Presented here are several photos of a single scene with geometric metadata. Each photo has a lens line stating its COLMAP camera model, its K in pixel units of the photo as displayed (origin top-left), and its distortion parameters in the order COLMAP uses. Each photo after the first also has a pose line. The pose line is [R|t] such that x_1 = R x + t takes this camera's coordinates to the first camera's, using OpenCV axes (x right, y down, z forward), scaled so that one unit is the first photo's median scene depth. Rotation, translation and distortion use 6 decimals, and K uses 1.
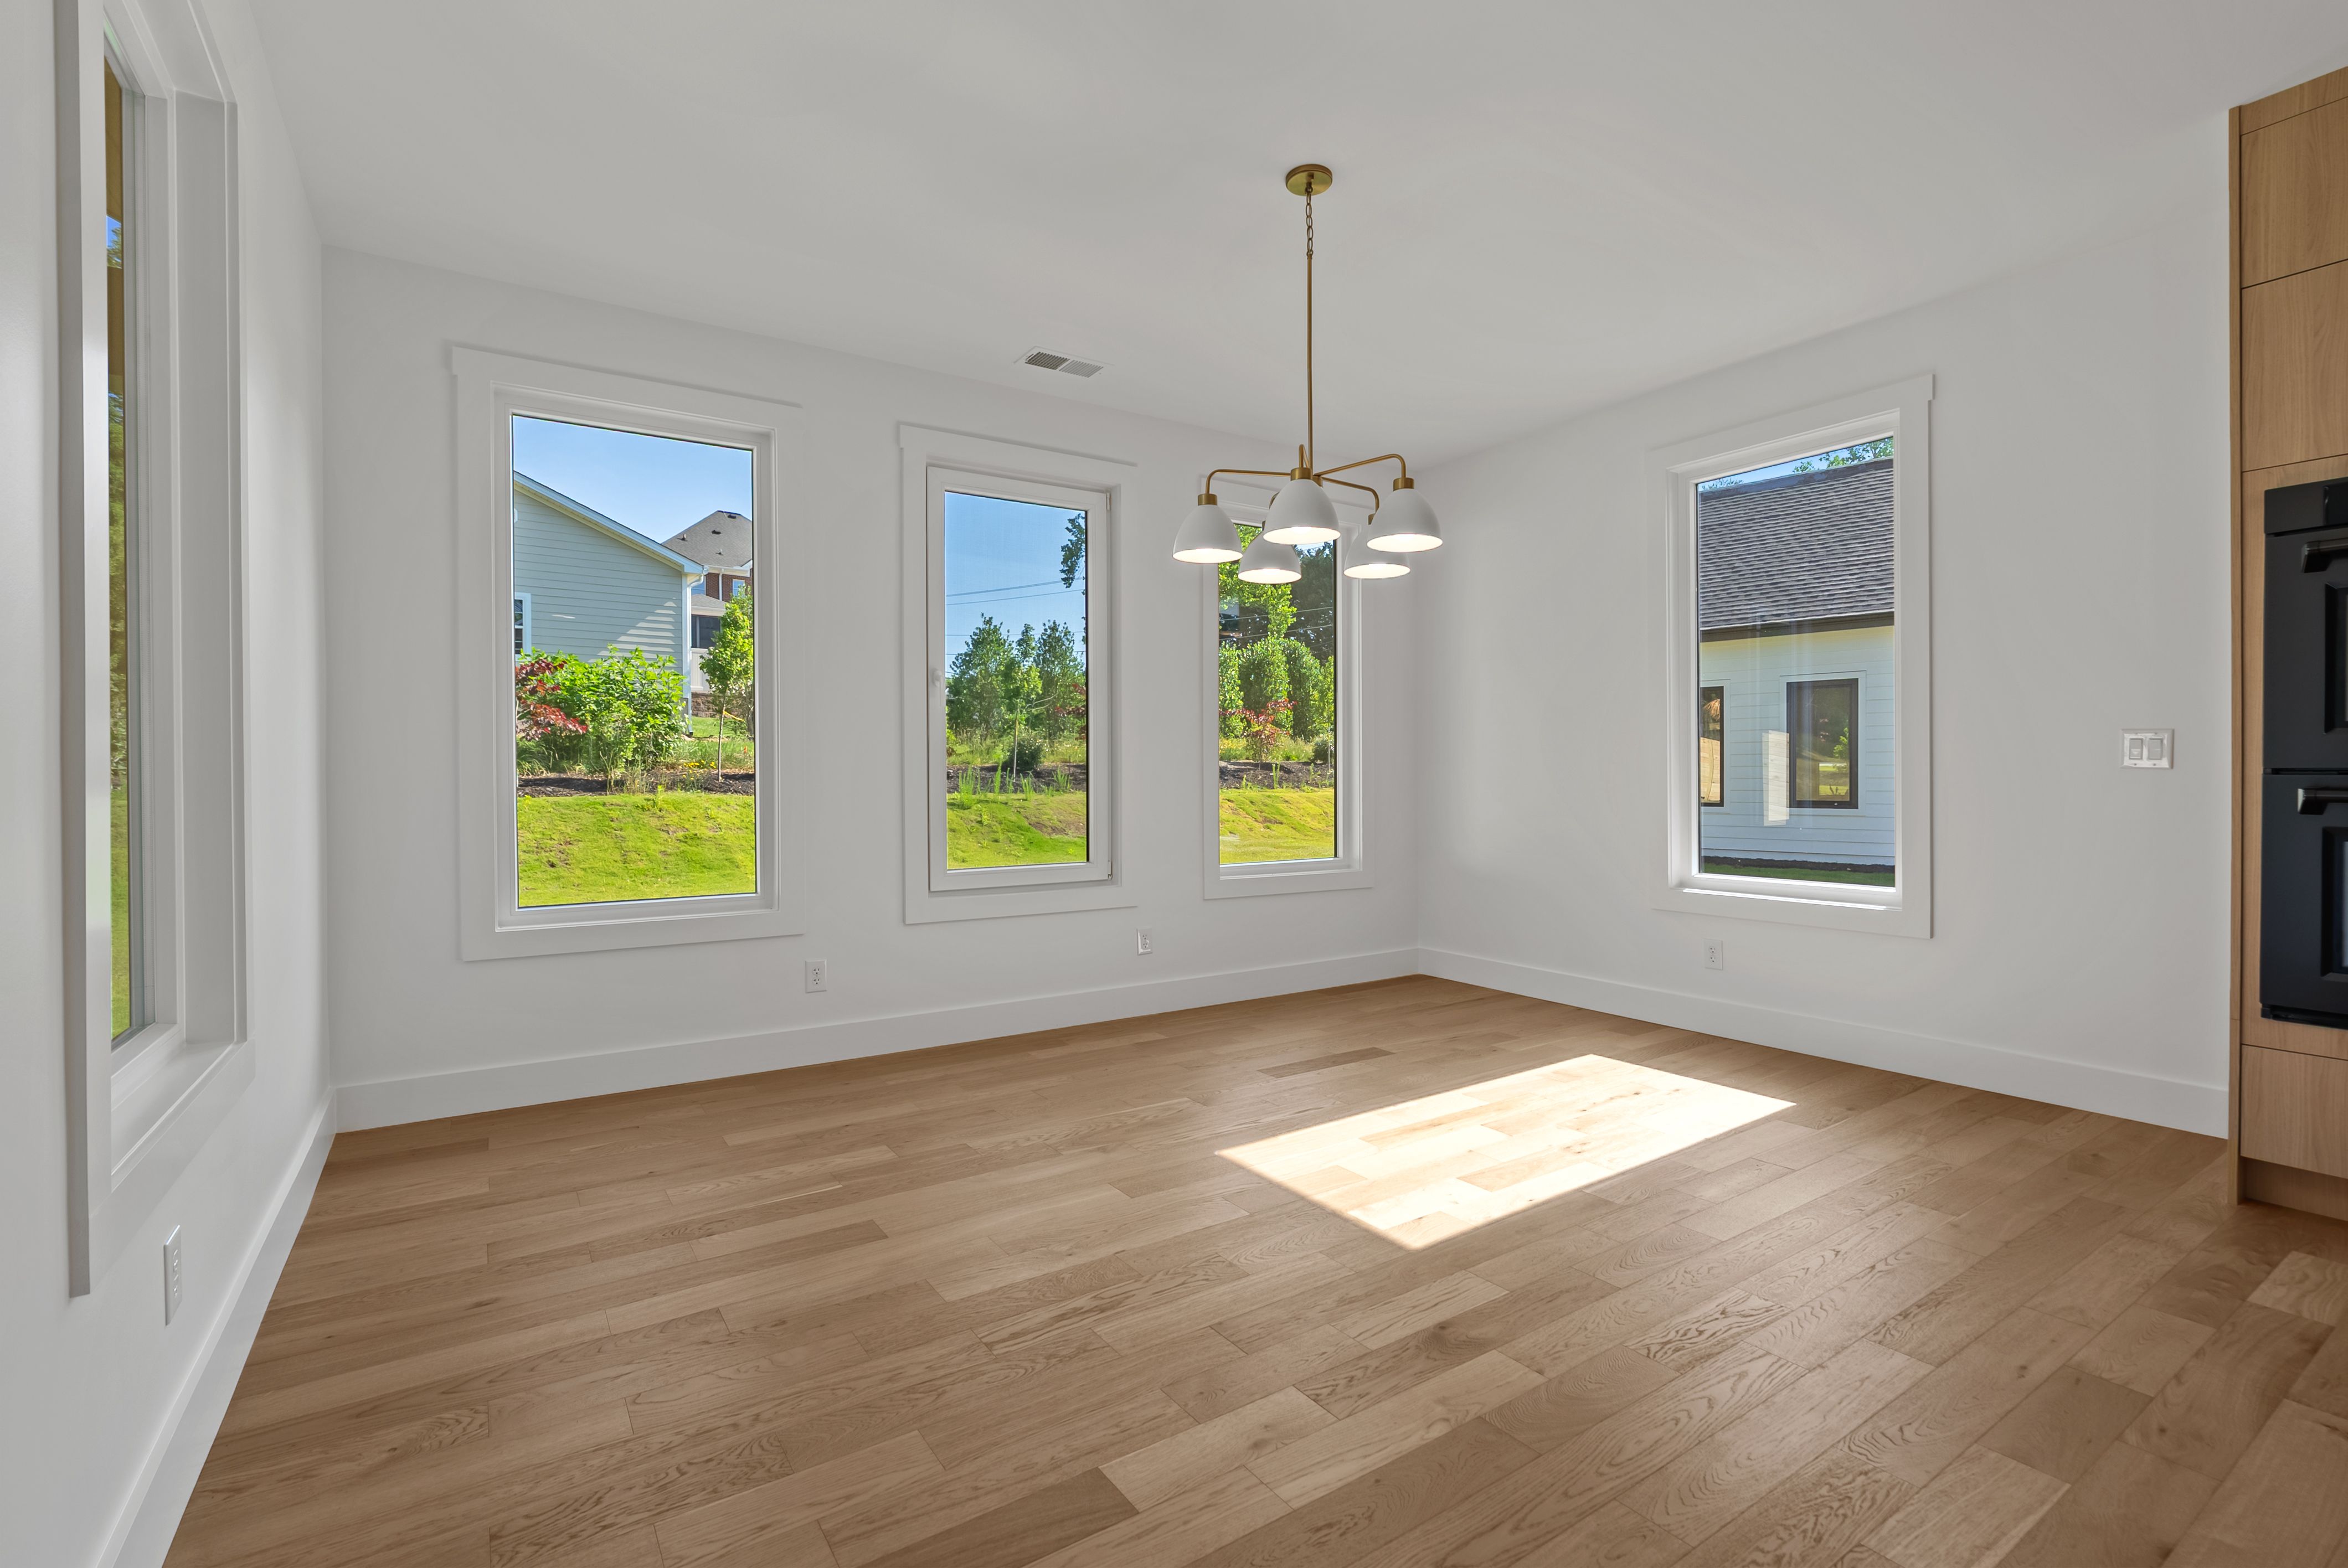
lens RADIAL K [[1056.4, 0, 1183.1], [0, 1056.4, 784.0], [0, 0, 1]] dist [-0.005620, 0.001889]
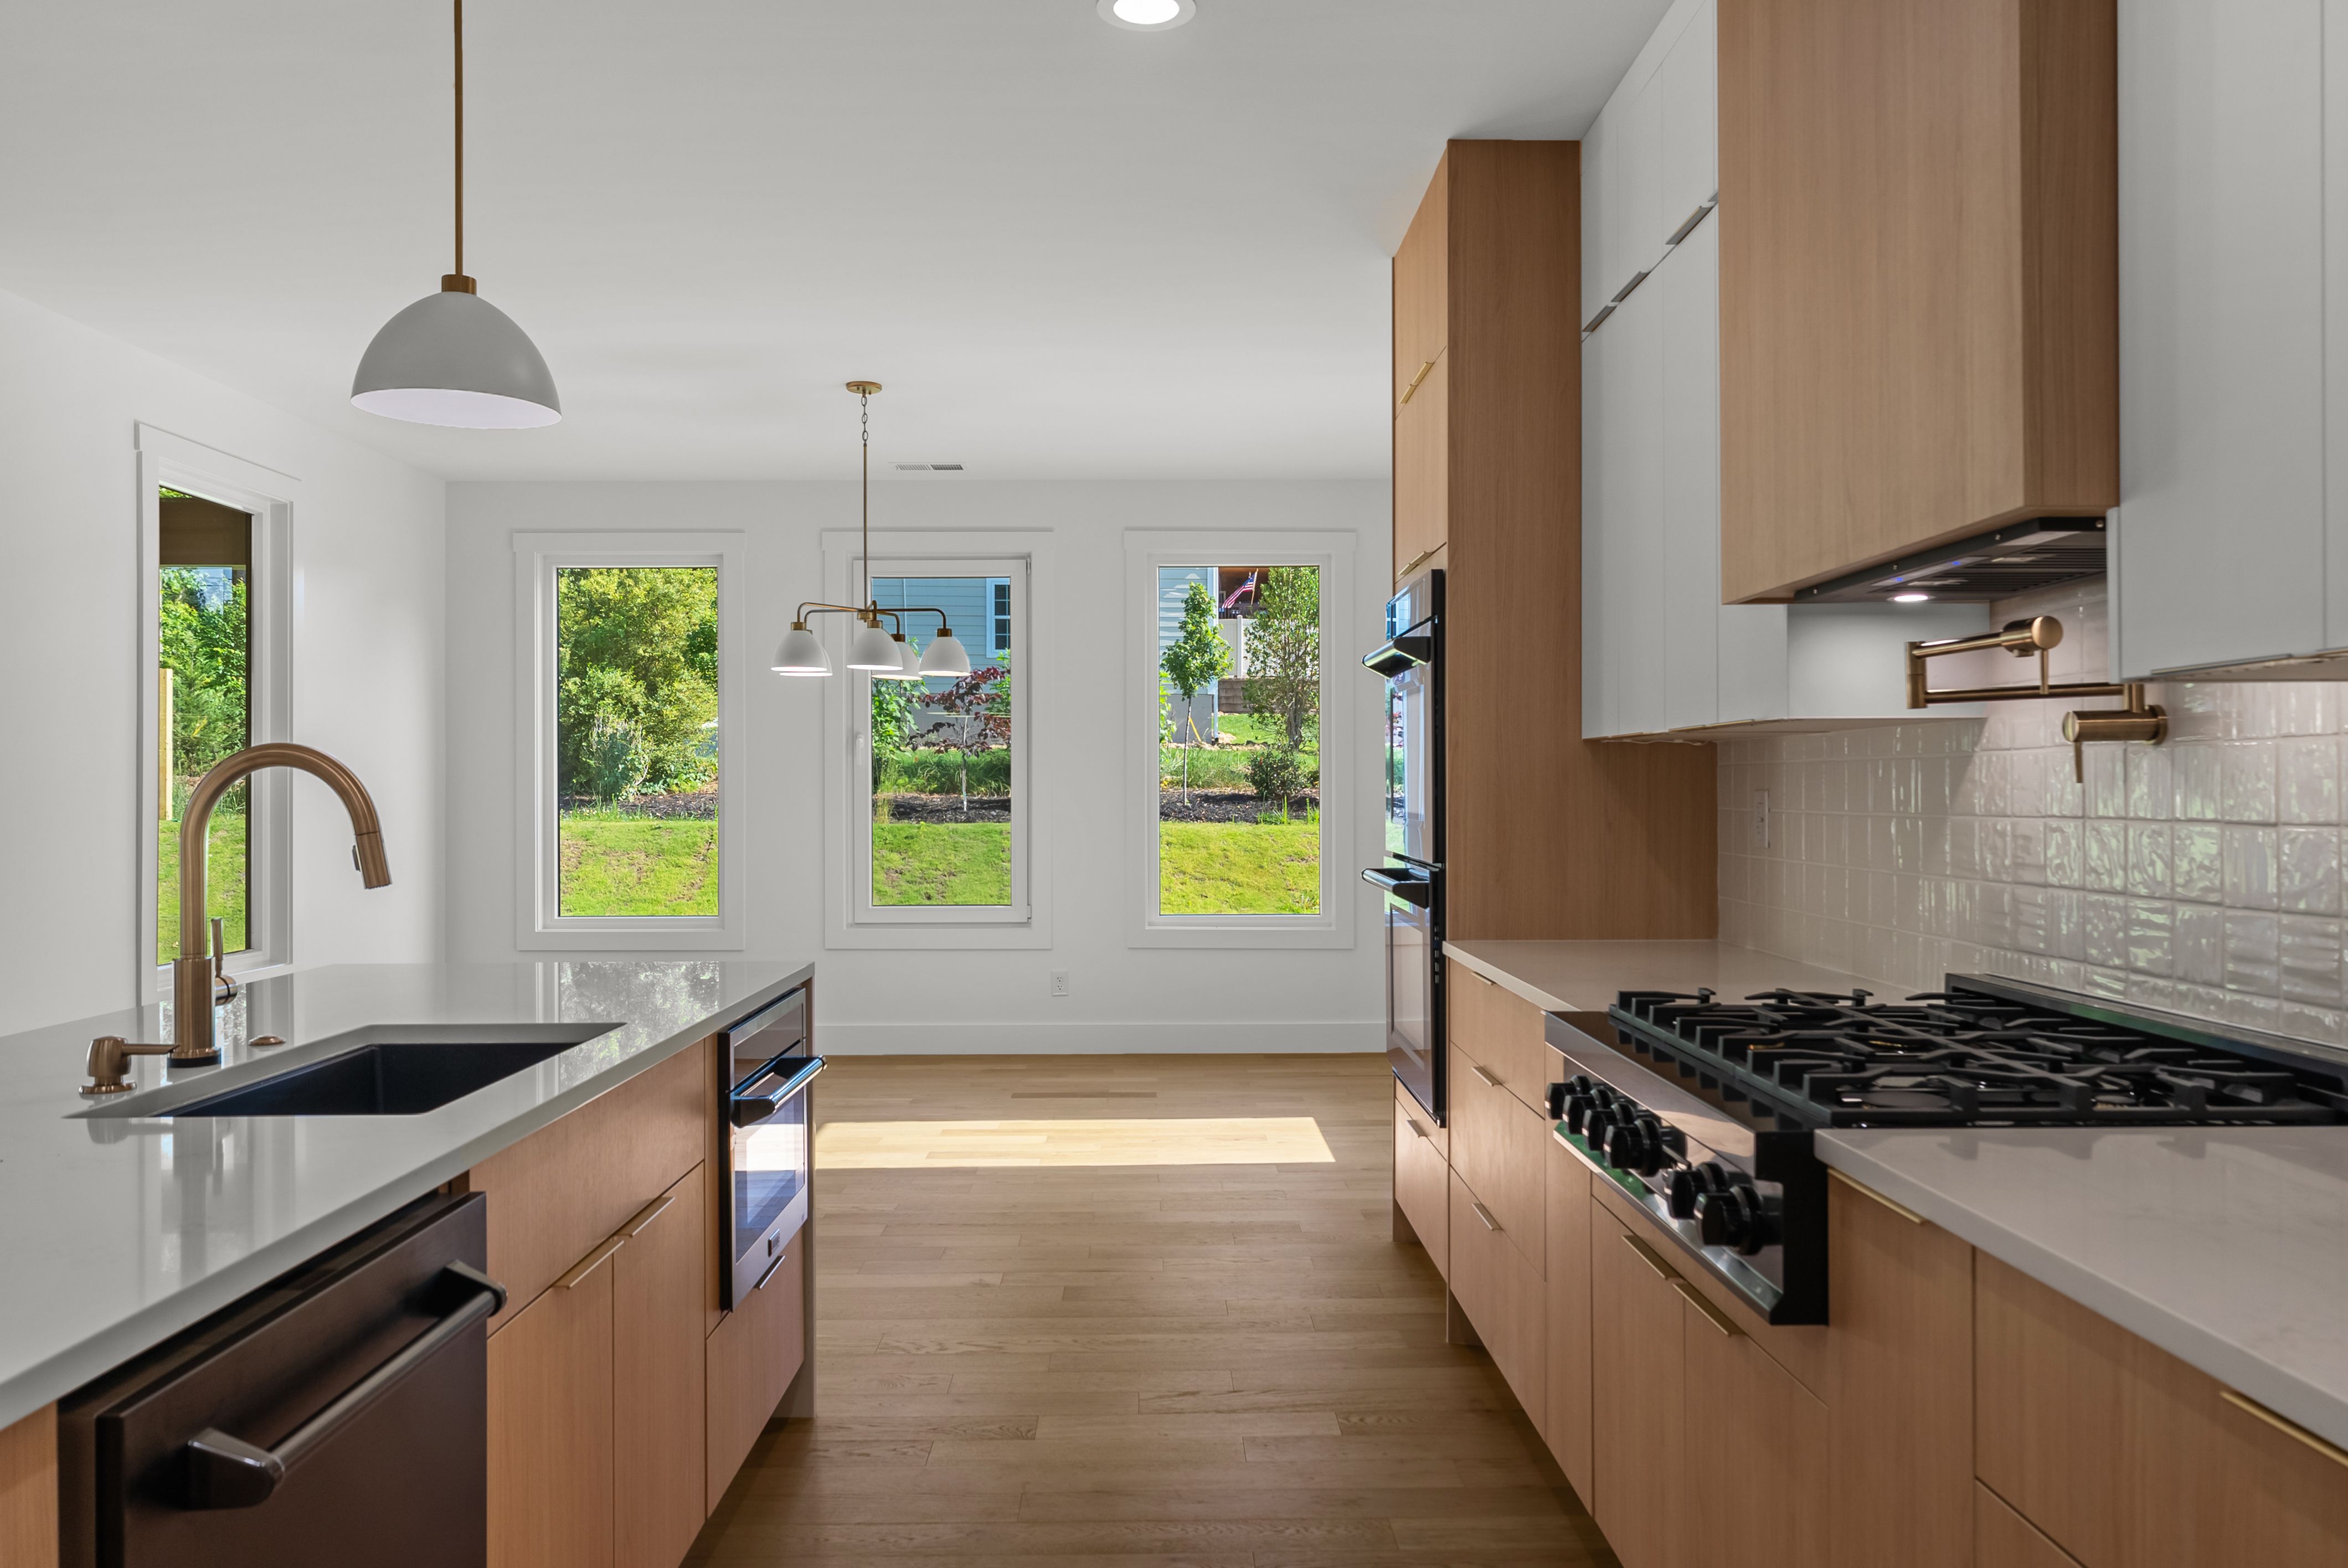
lens RADIAL K [[1690.2, 0, 1183.4], [0, 1690.2, 776.4], [0, 0, 1]] dist [-0.000262, -0.000623]
pose [[0.842477, -0.000166, -0.538732, 0.982625], [-0.006396, 0.999926, -0.010311, -0.040278], [0.538694, 0.012132, 0.842414, -0.345721]]
